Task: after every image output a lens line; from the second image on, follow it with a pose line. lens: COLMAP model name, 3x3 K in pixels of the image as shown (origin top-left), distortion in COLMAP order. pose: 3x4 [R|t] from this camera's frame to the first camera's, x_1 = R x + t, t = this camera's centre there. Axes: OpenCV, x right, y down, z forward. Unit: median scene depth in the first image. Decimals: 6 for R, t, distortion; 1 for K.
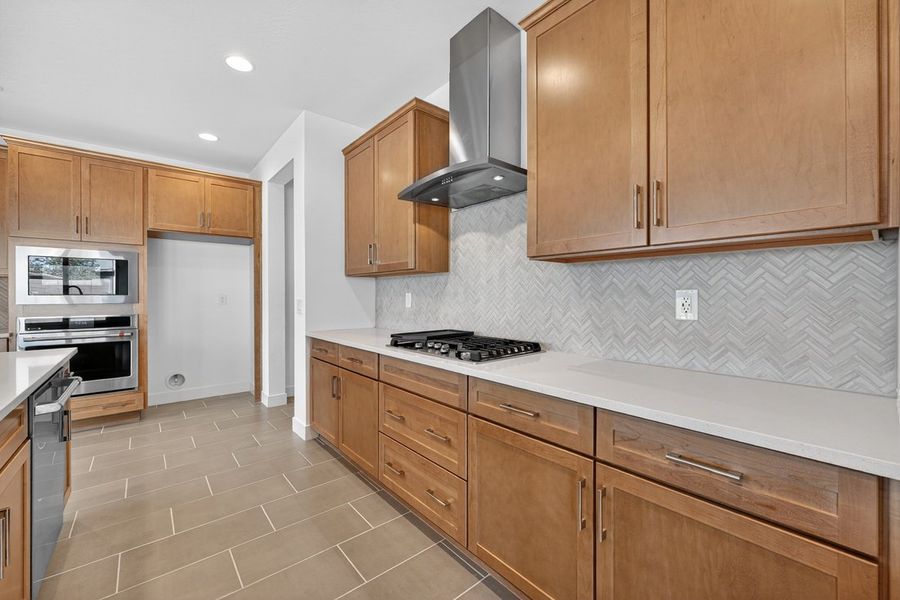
lens RADIAL K [[362.6, 0, 446.4], [0, 362.6, 295.9], [0, 0, 1]] dist [0.002984, 0.000450]
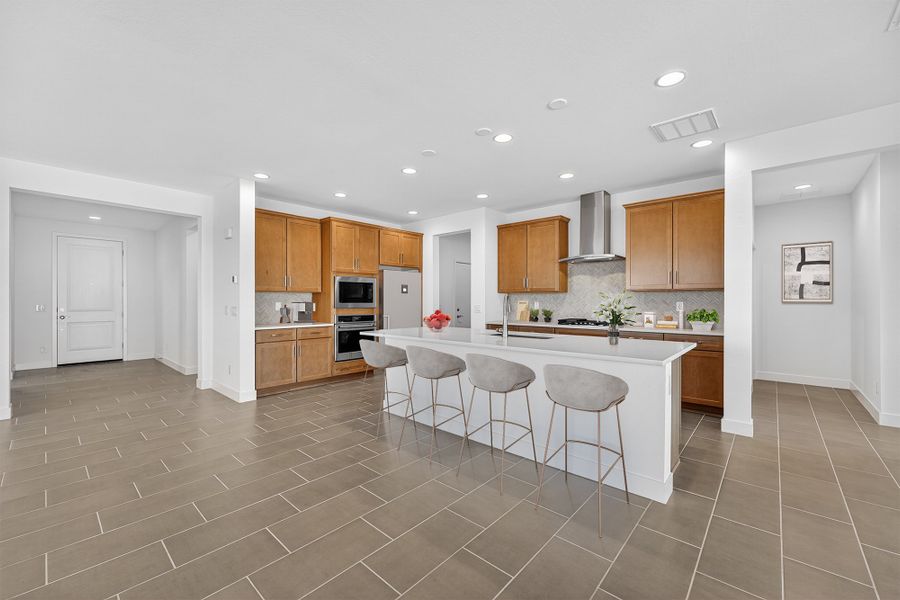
lens RADIAL K [[362.6, 0, 450.6], [0, 362.6, 302.0], [0, 0, 1]] dist [0.002984, 0.000450]
pose [[0.990286, 0.005843, 0.138921, -0.748142], [-0.004470, 0.999938, -0.010194, 0.011884], [-0.138972, 0.009474, 0.990251, -0.784537]]
